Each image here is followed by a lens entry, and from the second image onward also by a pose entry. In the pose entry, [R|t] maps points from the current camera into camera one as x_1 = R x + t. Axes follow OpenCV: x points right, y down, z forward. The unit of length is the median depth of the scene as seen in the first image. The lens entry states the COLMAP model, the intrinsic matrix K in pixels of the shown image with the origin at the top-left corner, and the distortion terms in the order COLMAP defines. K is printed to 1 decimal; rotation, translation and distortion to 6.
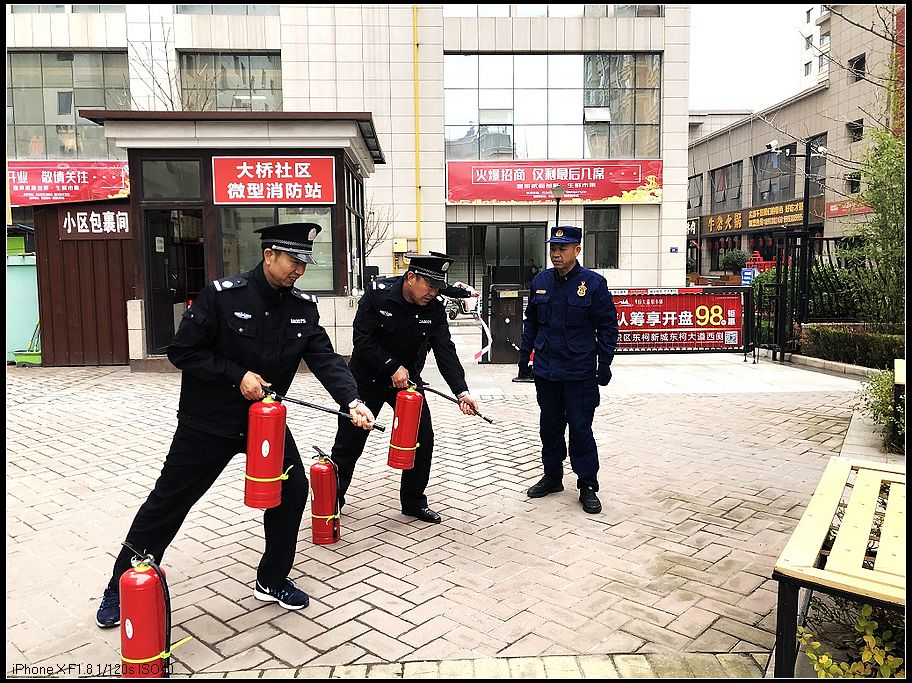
lens RADIAL K [[677.5, 0, 456.0], [0, 677.5, 341.5], [0, 0, 1]] dist [0.036435, -0.002417]
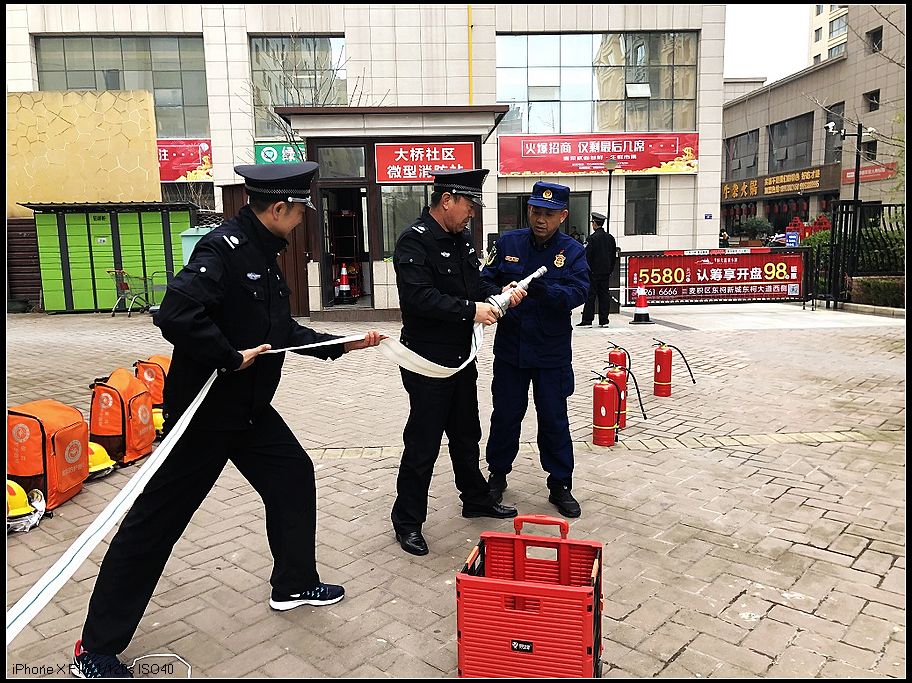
lens RADIAL K [[677.5, 0, 456.0], [0, 677.5, 341.5], [0, 0, 1]] dist [0.036435, -0.002417]
pose [[0.999936, -0.010399, 0.004485, -0.090983], [0.010190, 0.998961, 0.044427, 0.012168], [-0.004943, -0.044378, 0.999003, -0.094271]]
